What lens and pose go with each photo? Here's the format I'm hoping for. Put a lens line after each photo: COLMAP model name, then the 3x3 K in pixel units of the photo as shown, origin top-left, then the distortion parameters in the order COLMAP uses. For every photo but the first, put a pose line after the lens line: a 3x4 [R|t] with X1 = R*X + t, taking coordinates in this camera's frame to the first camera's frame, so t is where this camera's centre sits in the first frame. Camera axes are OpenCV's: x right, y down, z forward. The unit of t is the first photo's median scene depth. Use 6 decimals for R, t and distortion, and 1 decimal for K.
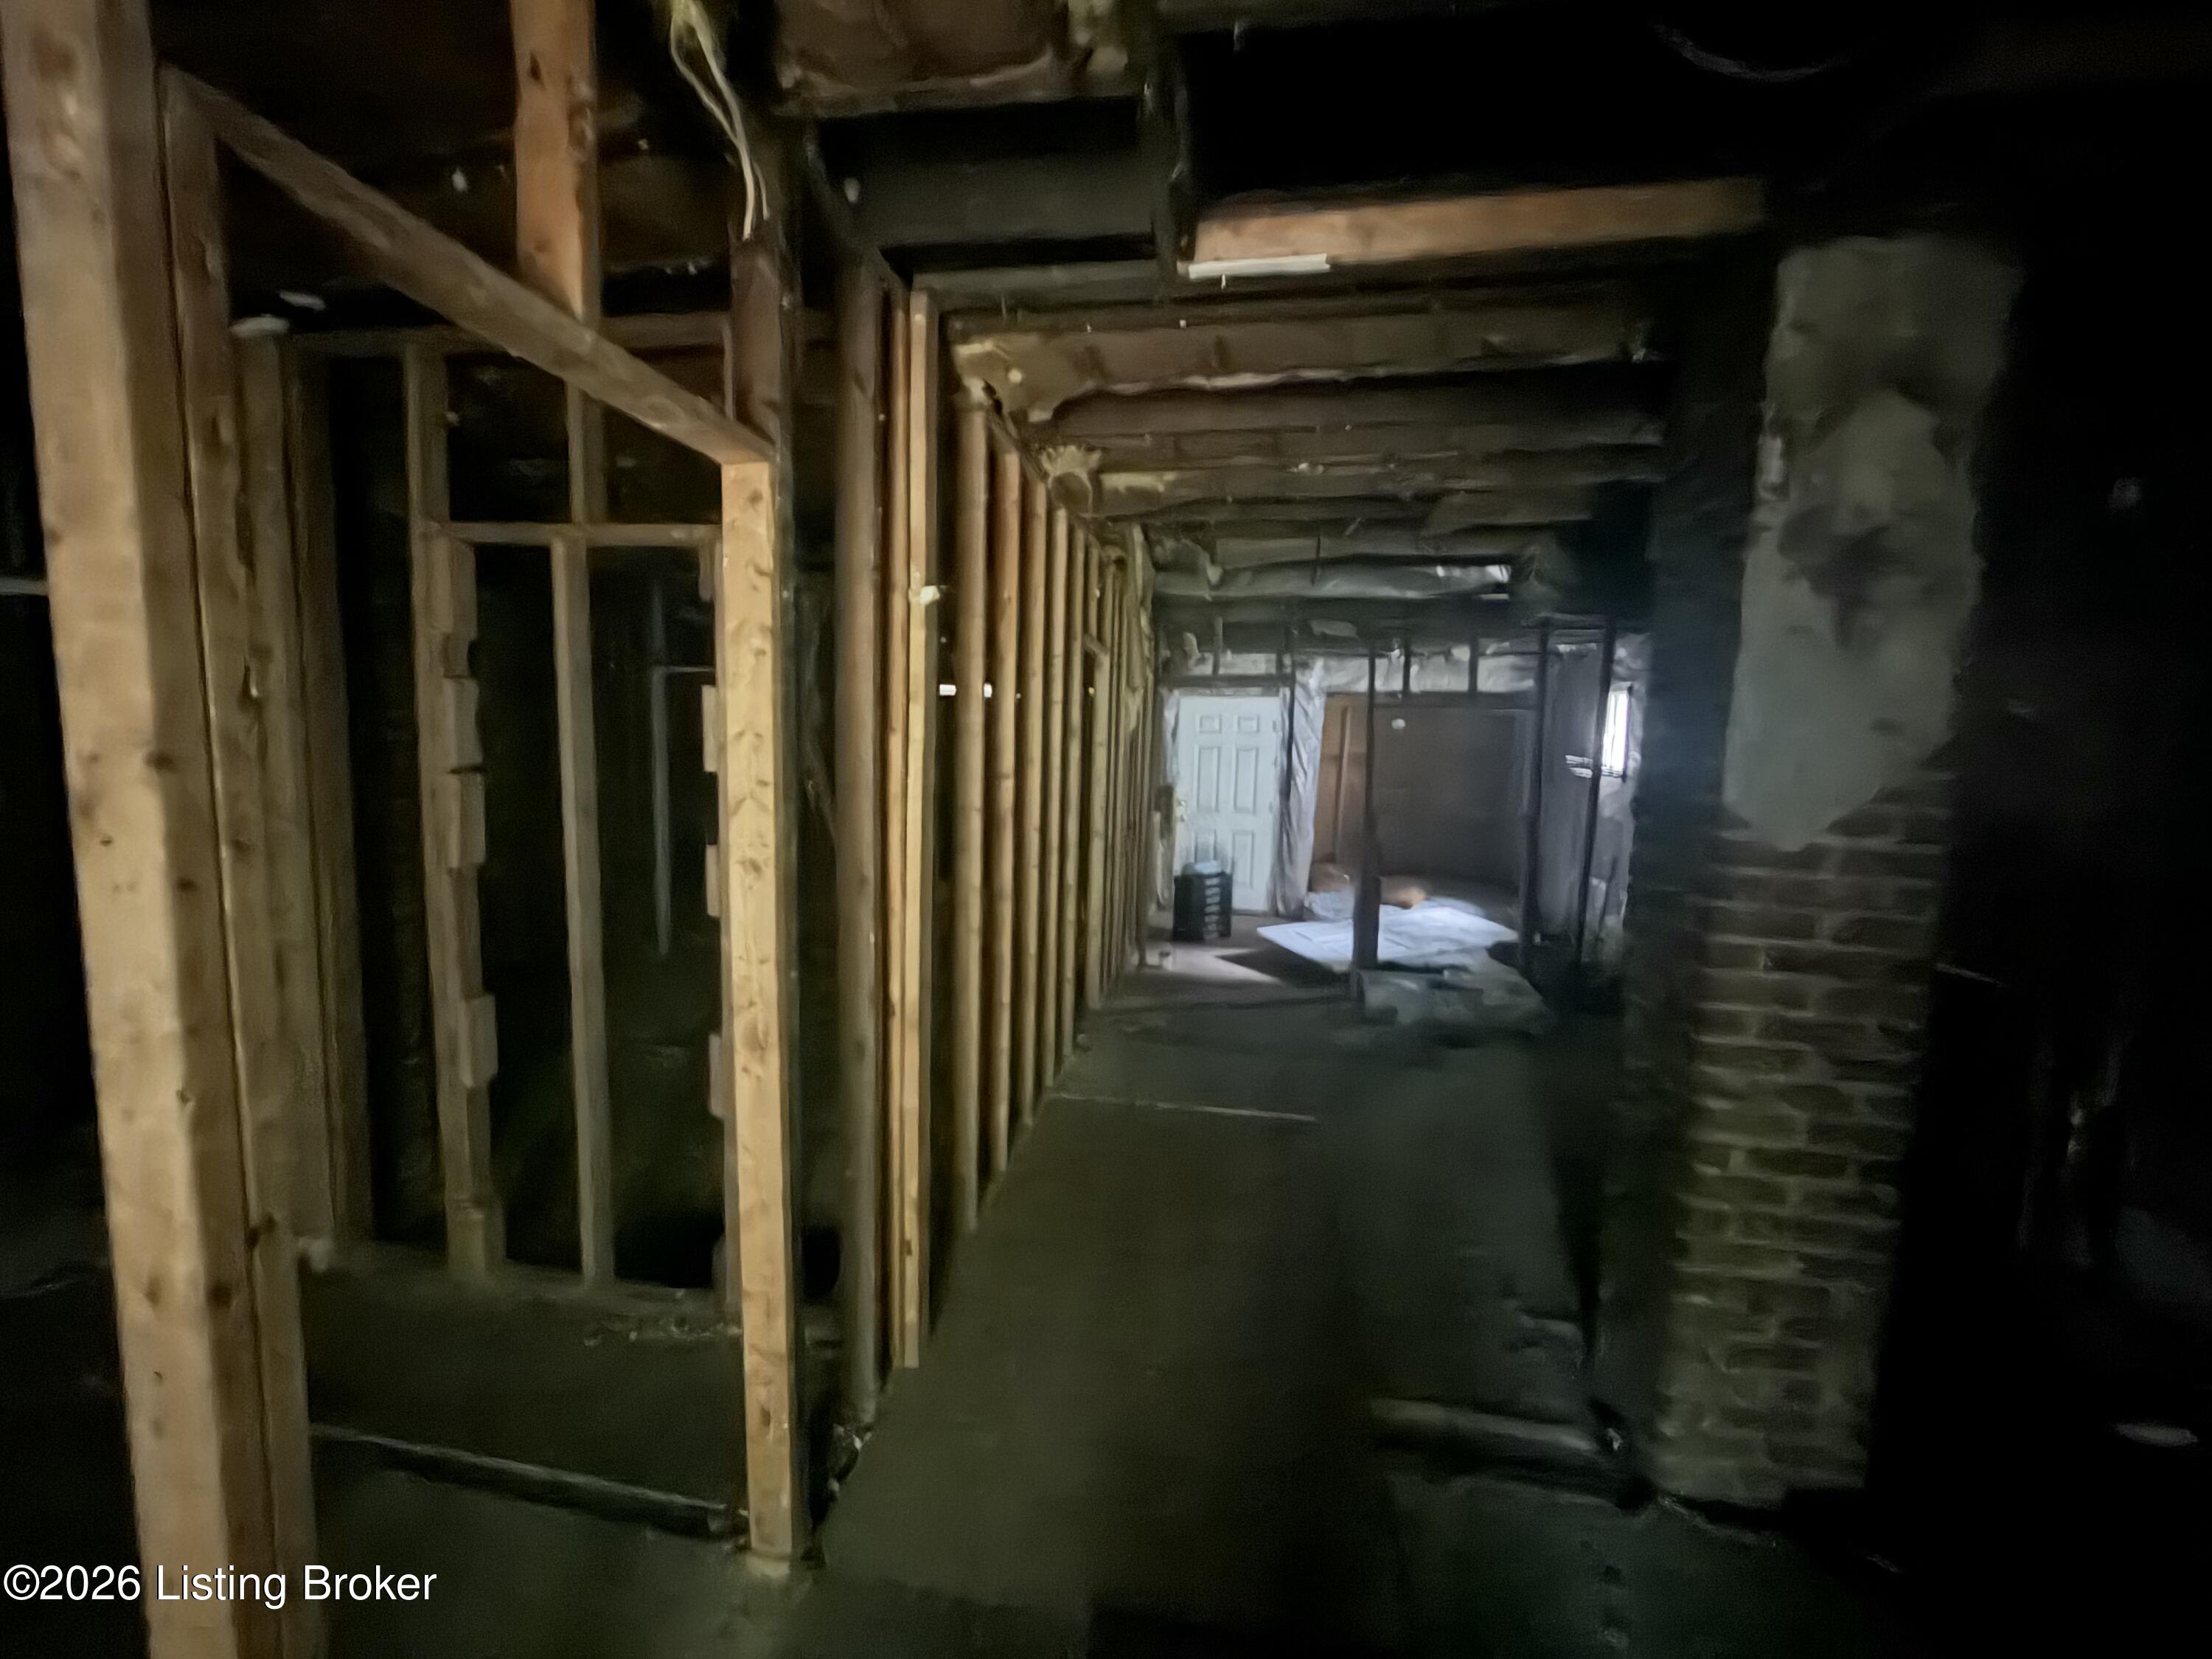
lens RADIAL K [[888.2, 0, 1101.5], [0, 888.2, 836.5], [0, 0, 1]] dist [-0.001277, 0.000049]
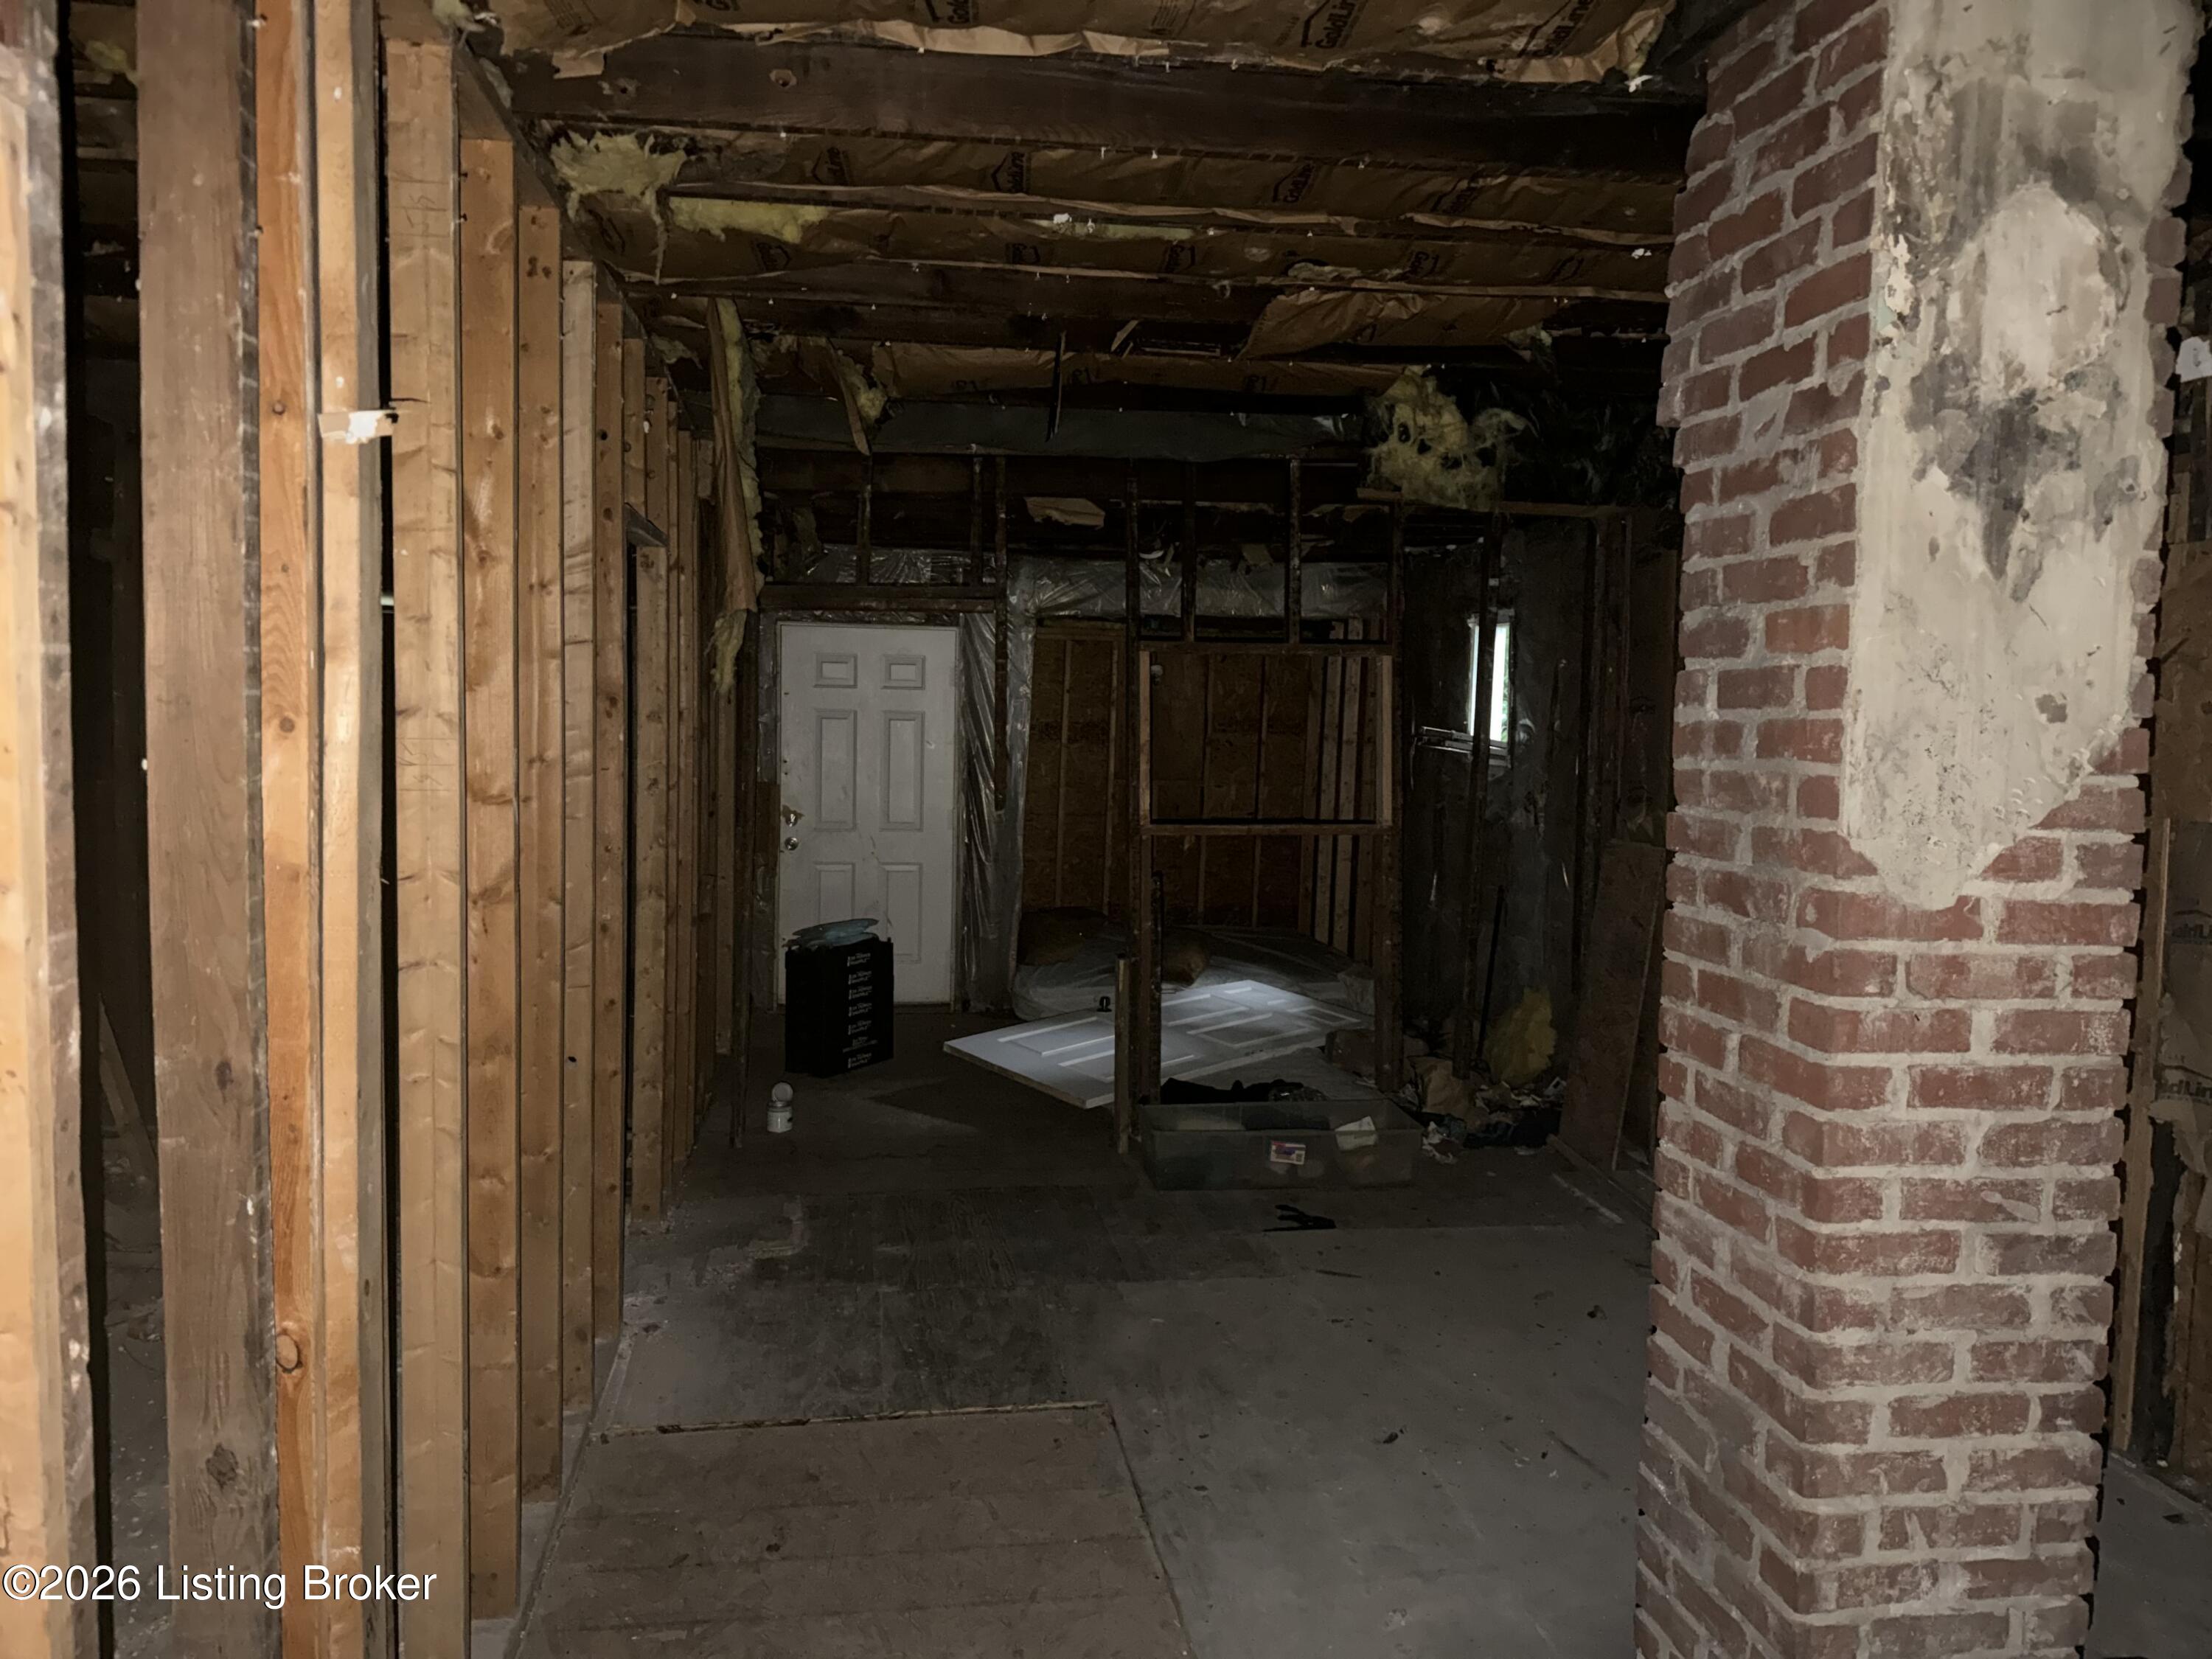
lens RADIAL K [[1554.6, 0, 1103.1], [0, 1554.6, 819.8], [0, 0, 1]] dist [-0.001687, -0.016462]
pose [[0.950879, -0.028566, 0.308243, -0.094652], [0.036053, 0.999176, -0.018619, -0.044985], [-0.307457, 0.028817, 0.951125, 0.153513]]
